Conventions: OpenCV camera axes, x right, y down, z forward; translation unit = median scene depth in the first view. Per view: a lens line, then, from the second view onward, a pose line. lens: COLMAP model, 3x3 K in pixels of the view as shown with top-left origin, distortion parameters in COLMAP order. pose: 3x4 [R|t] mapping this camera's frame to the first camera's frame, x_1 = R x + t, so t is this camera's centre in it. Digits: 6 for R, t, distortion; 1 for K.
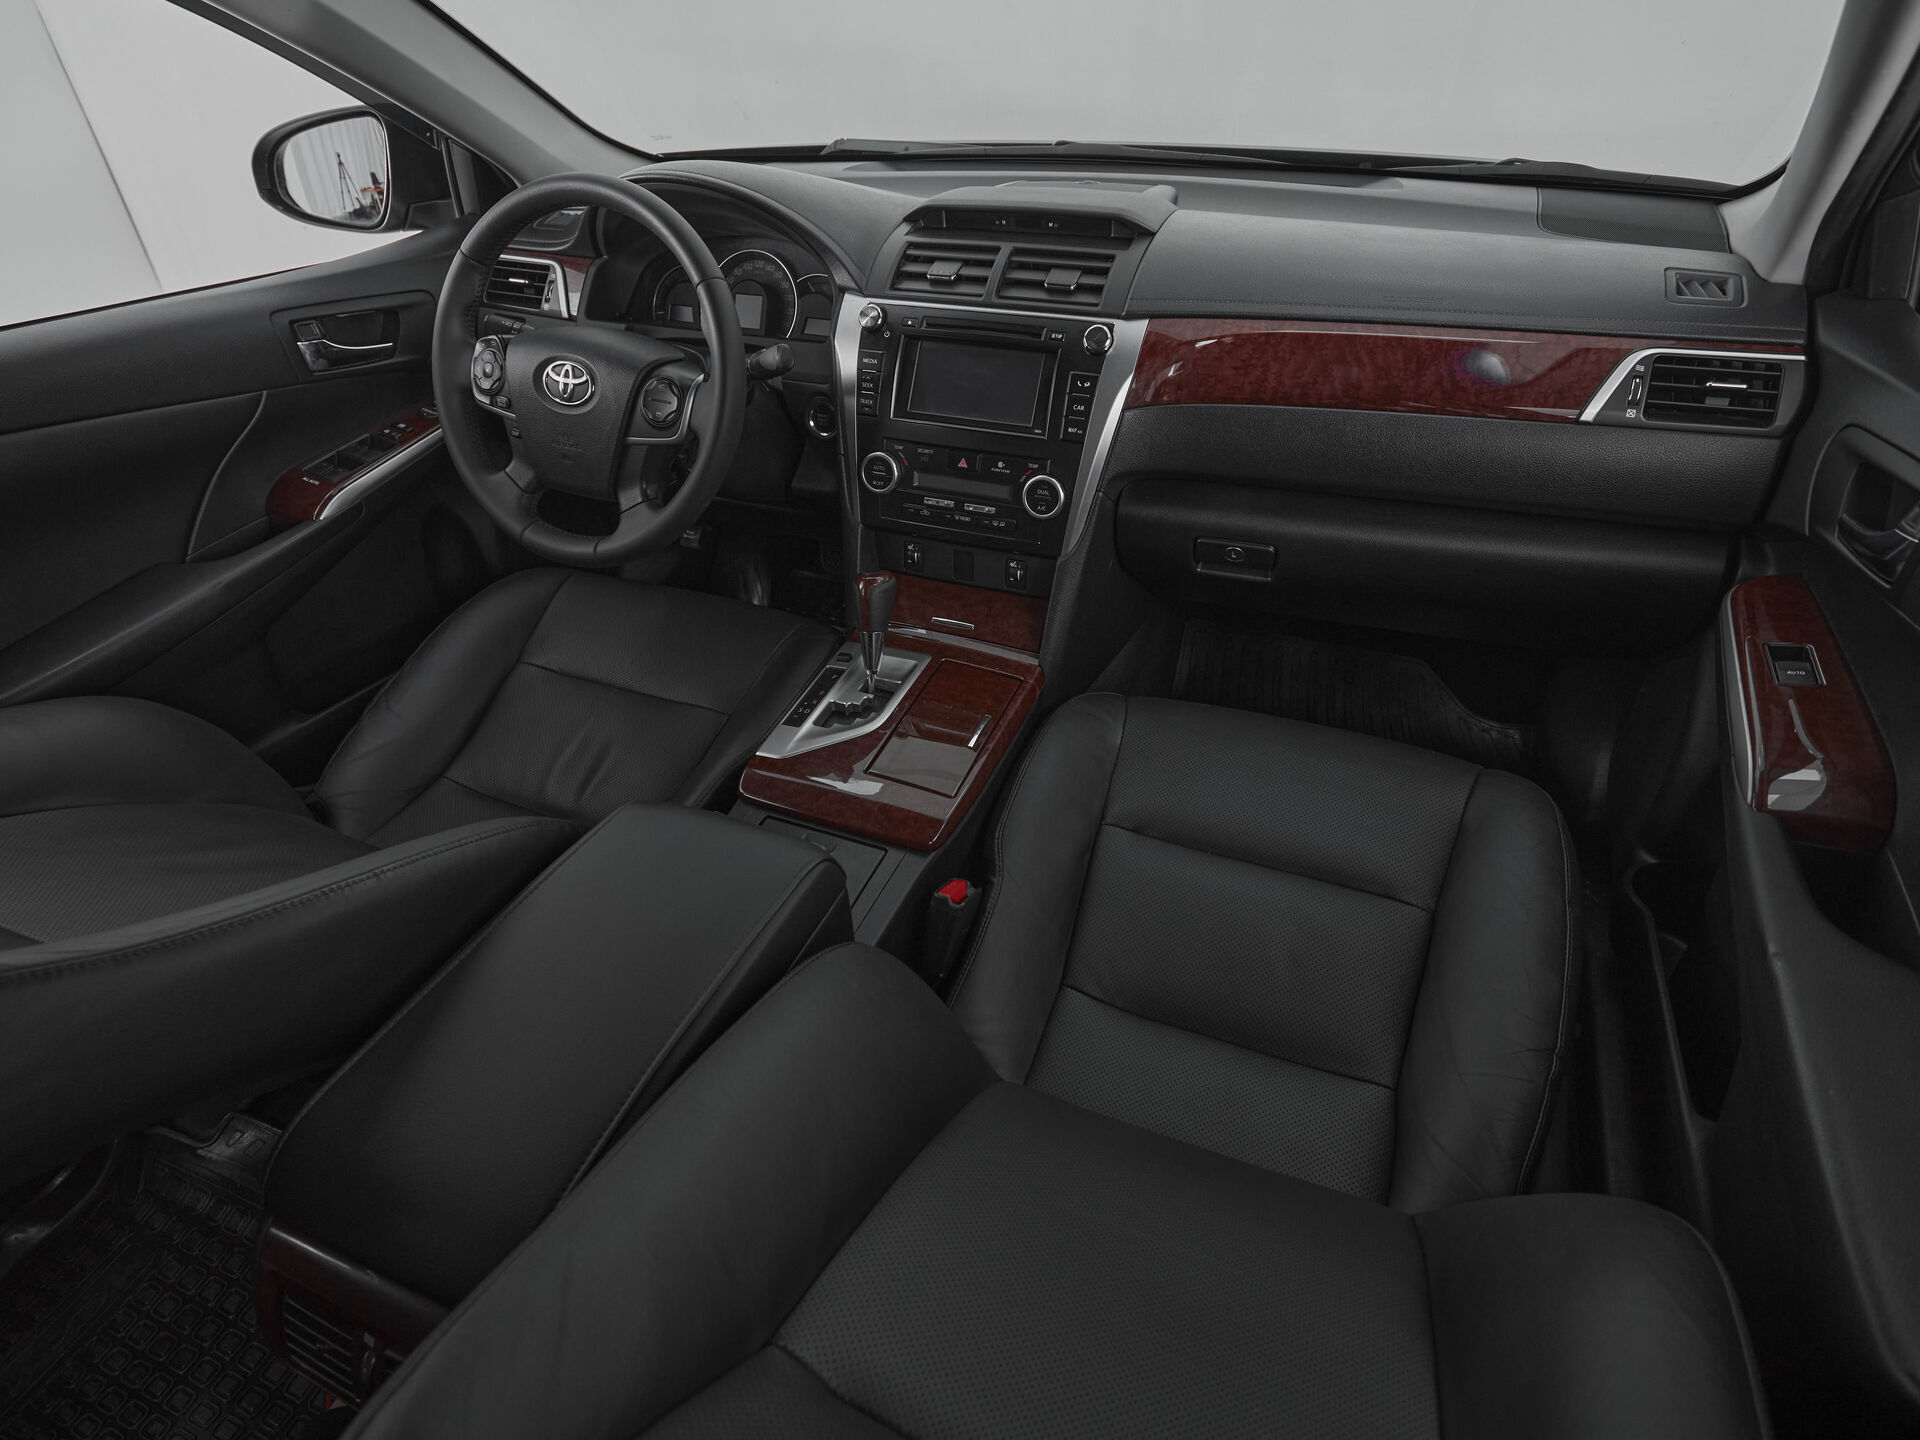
lens RADIAL K [[1060.1, 0, 939.3], [0, 1060.1, 699.2], [0, 0, 1]] dist [0.002684, 0.000302]
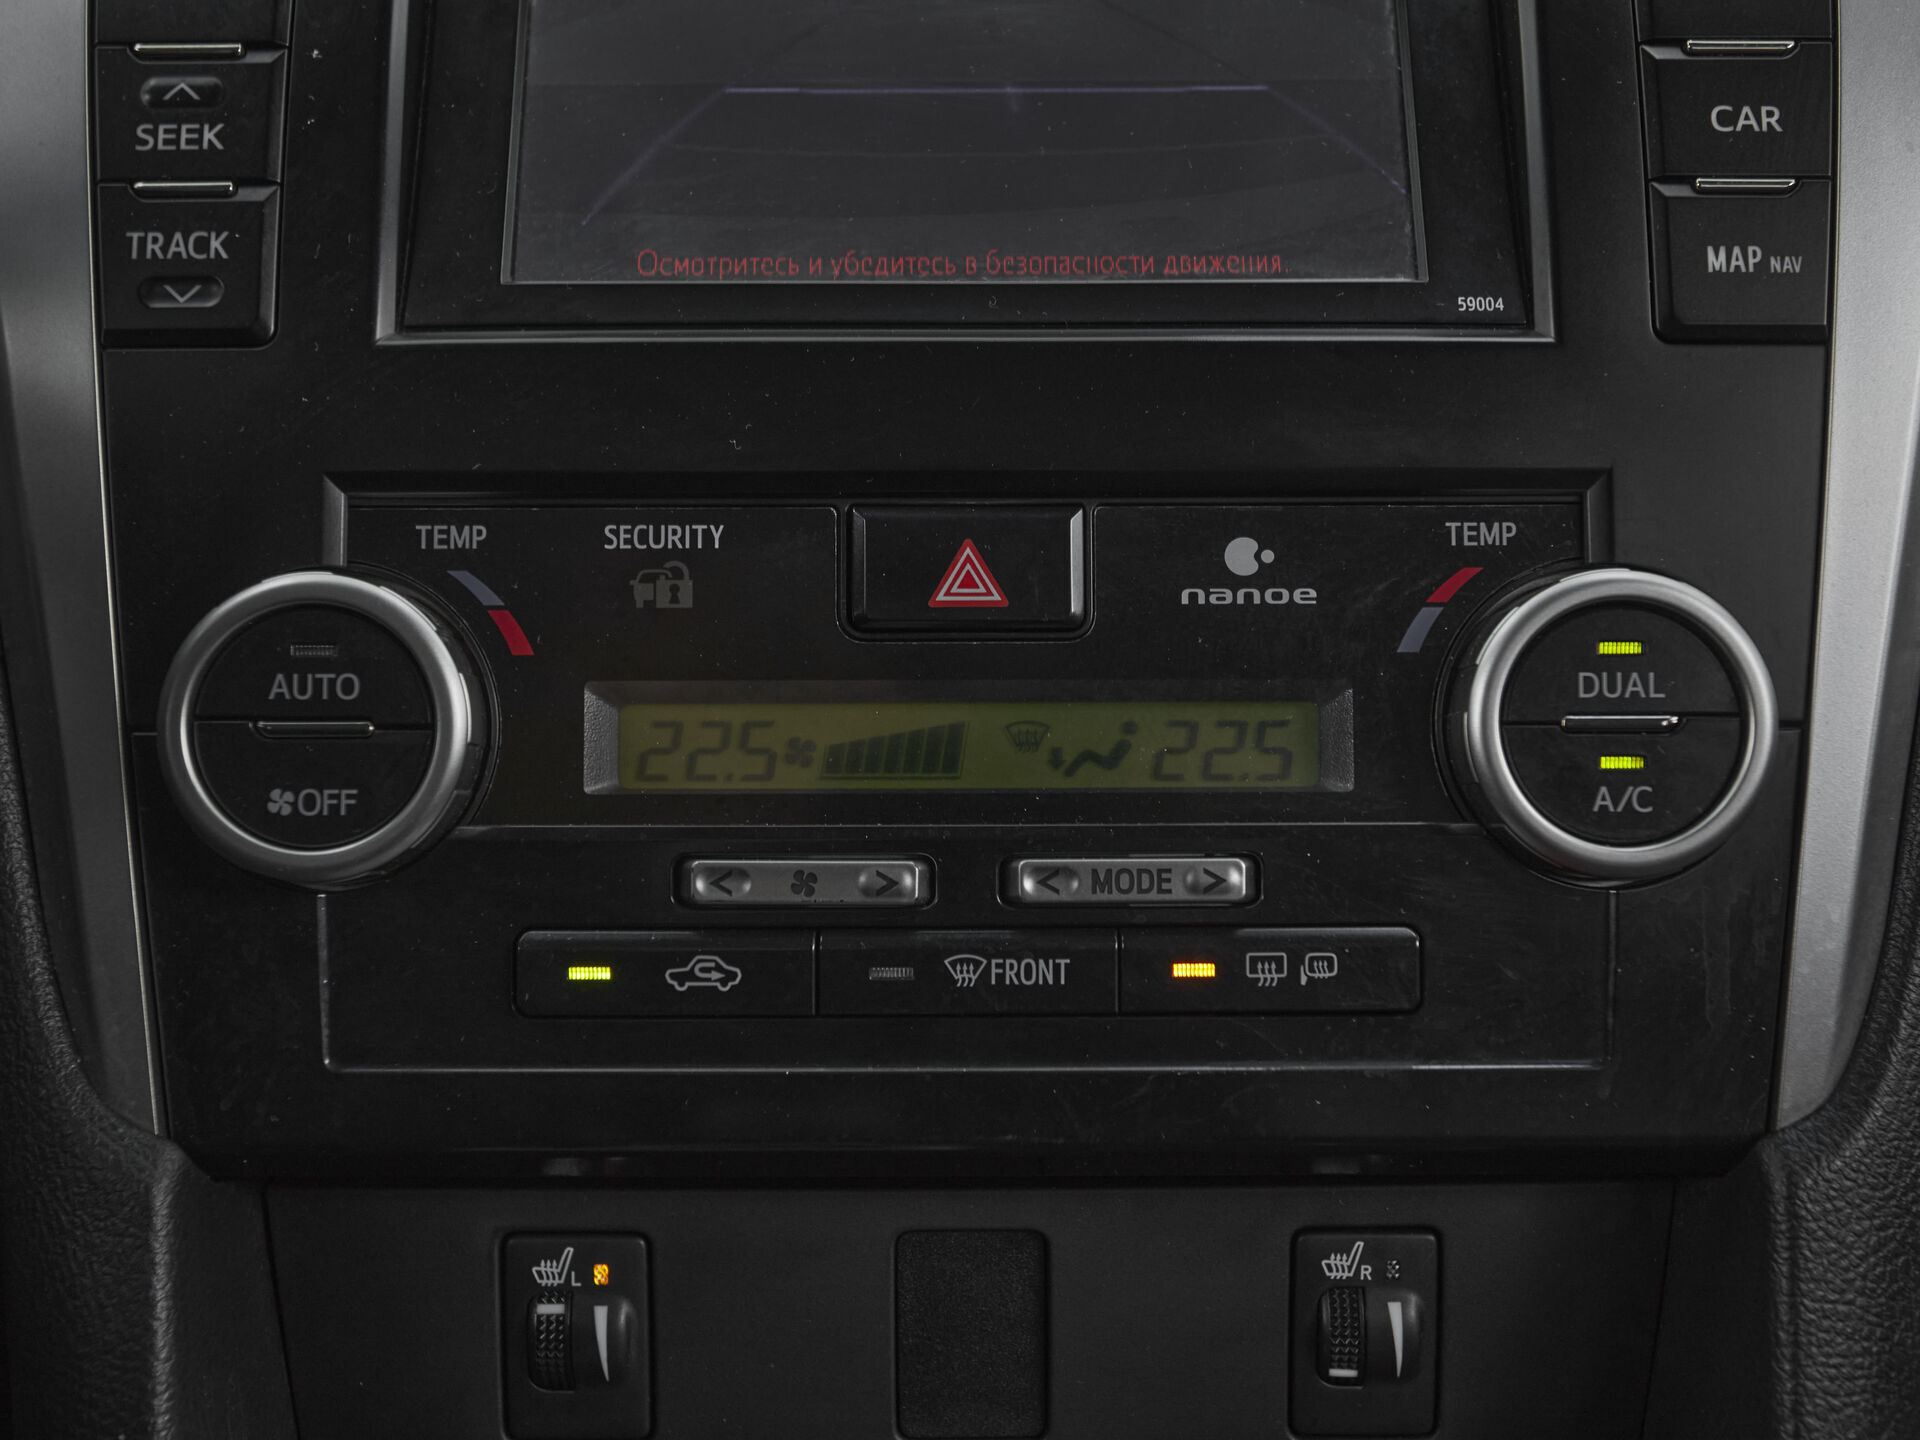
lens RADIAL K [[2254.5, 0, 960.0], [0, 2254.5, 720.0], [0, 0, 1]] dist [-0.002036, 0.100421]
pose [[0.915050, -0.055003, 0.399572, -0.098649], [0.210567, 0.910087, -0.356936, -0.099620], [-0.344013, 0.410751, 0.844357, 0.757033]]
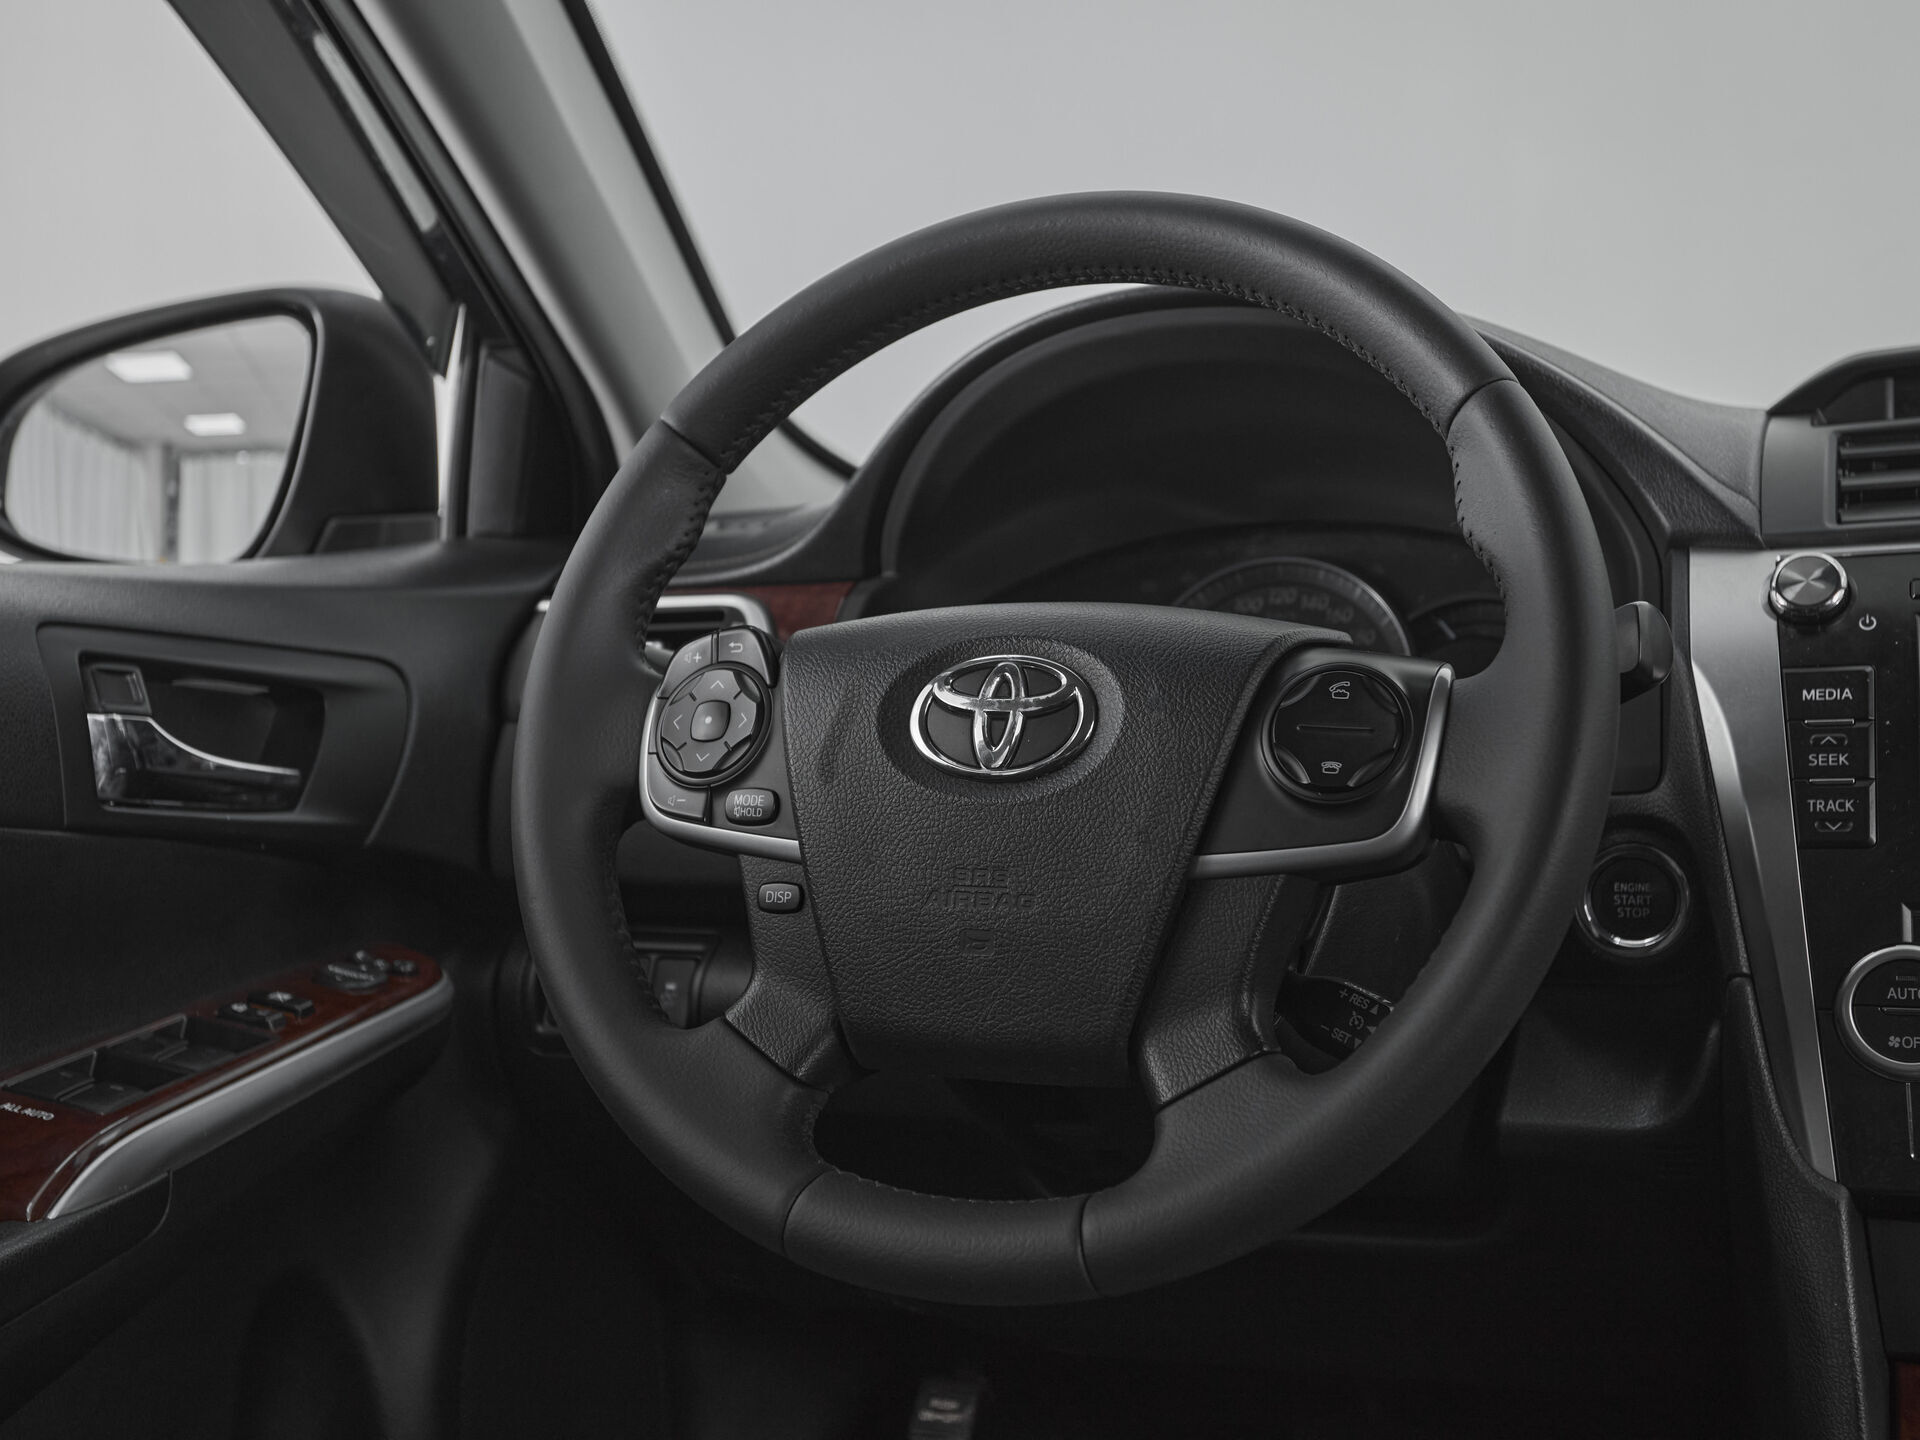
lens RADIAL K [[2358.9, 0, 960.0], [0, 2358.9, 720.0], [0, 0, 1]] dist [0.030543, 0.054915]
pose [[0.999492, -0.013594, 0.028811, -0.368038], [0.026807, 0.847500, -0.530118, 0.082089], [-0.017211, 0.530621, 0.847435, 0.373363]]
